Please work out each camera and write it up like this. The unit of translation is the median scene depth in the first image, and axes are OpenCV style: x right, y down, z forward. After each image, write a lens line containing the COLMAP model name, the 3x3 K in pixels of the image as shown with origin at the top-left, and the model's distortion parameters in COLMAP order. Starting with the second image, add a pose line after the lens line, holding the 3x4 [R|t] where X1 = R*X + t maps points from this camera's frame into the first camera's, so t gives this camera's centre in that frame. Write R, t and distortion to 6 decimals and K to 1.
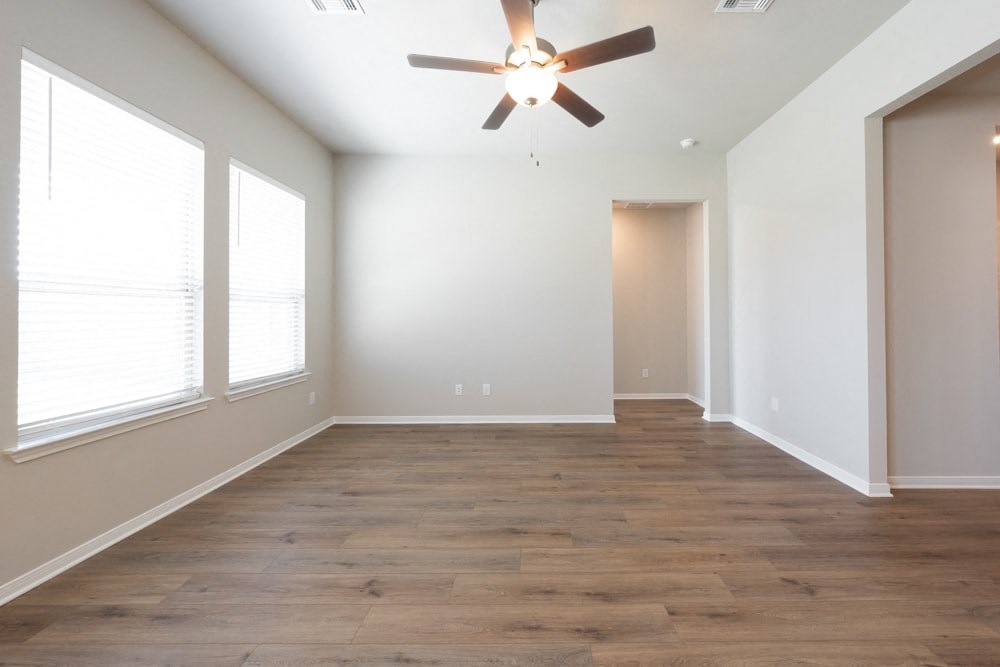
lens RADIAL K [[366.1, 0, 526.6], [0, 366.1, 306.9], [0, 0, 1]] dist [-0.002443, -0.000102]
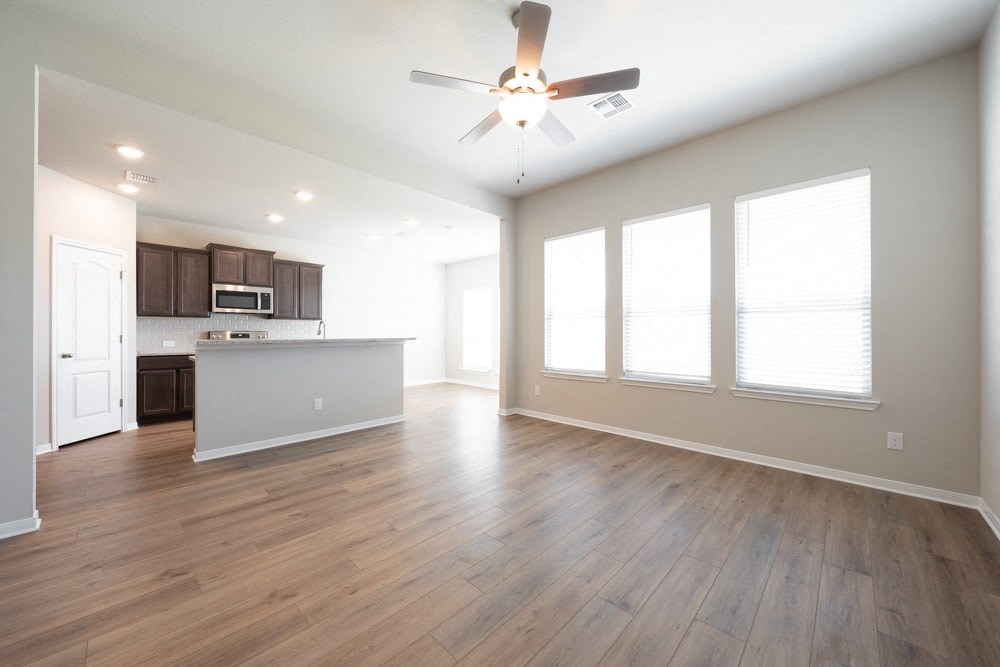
lens RADIAL K [[372.9, 0, 500.3], [0, 372.9, 328.4], [0, 0, 1]] dist [-0.001166, -0.000118]
pose [[-0.698276, -0.002823, -0.715823, 0.873884], [0.019681, 0.999539, -0.023140, 0.061416], [0.715558, -0.030246, -0.697898, 1.778187]]
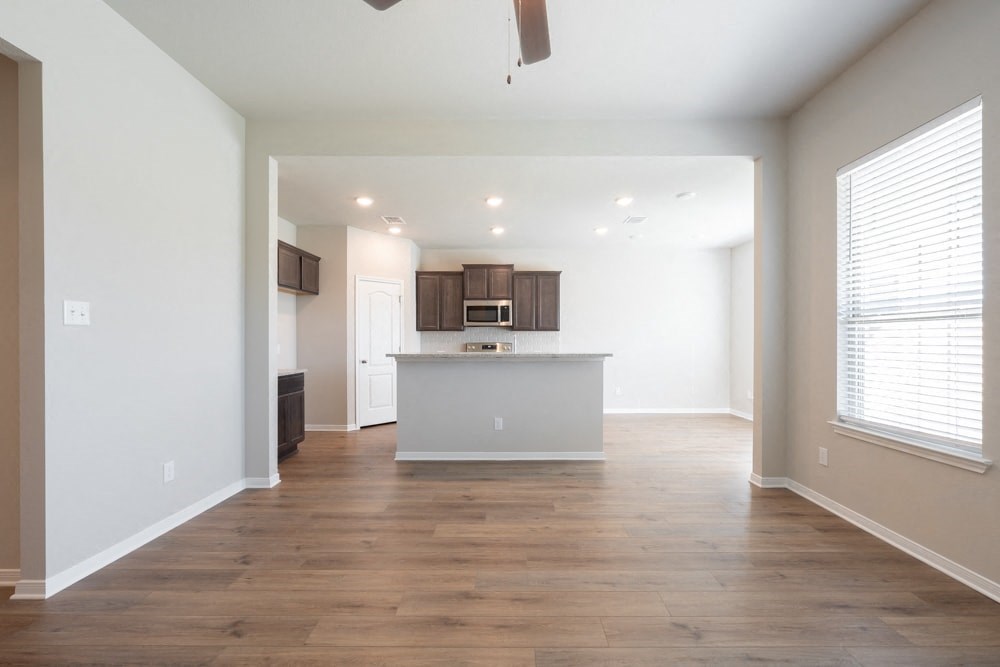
lens RADIAL K [[408.9, 0, 502.0], [0, 408.9, 341.4], [0, 0, 1]] dist [-0.000947, -0.001127]
pose [[-0.999821, 0.004340, 0.018438, 0.030826], [0.003949, 0.999767, -0.021203, 0.035792], [-0.018525, -0.021126, -0.999605, 1.702404]]
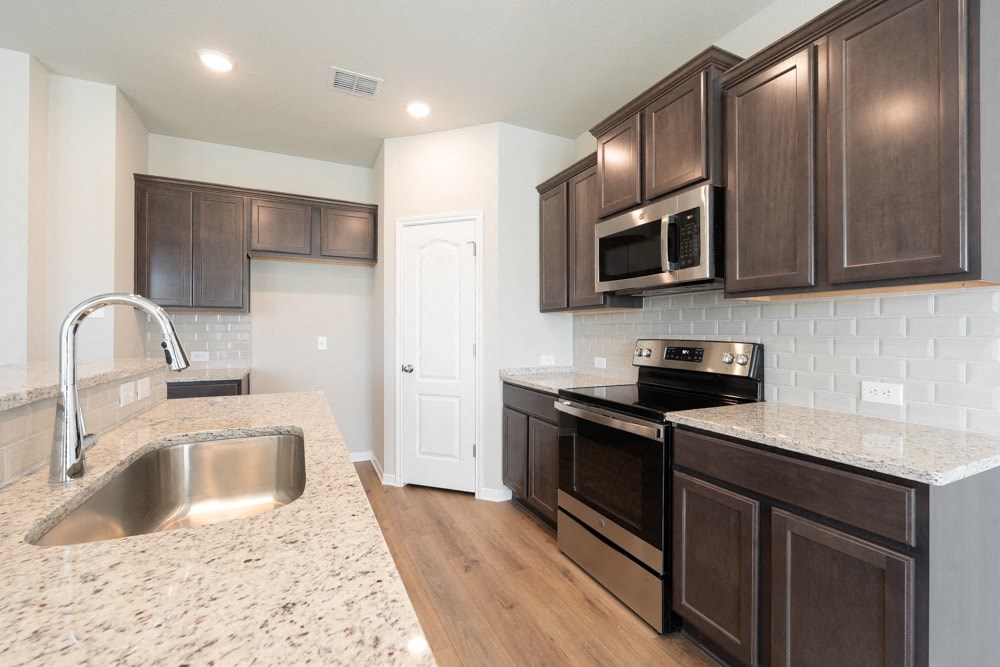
lens RADIAL K [[414.5, 0, 500.6], [0, 414.5, 329.1], [0, 0, 1]] dist [0.005039, -0.000010]
pose [[-0.425728, 0.006735, 0.904826, -0.605448], [-0.023664, 0.999547, -0.018574, -0.024835], [-0.904542, -0.029320, -0.425376, -0.811270]]
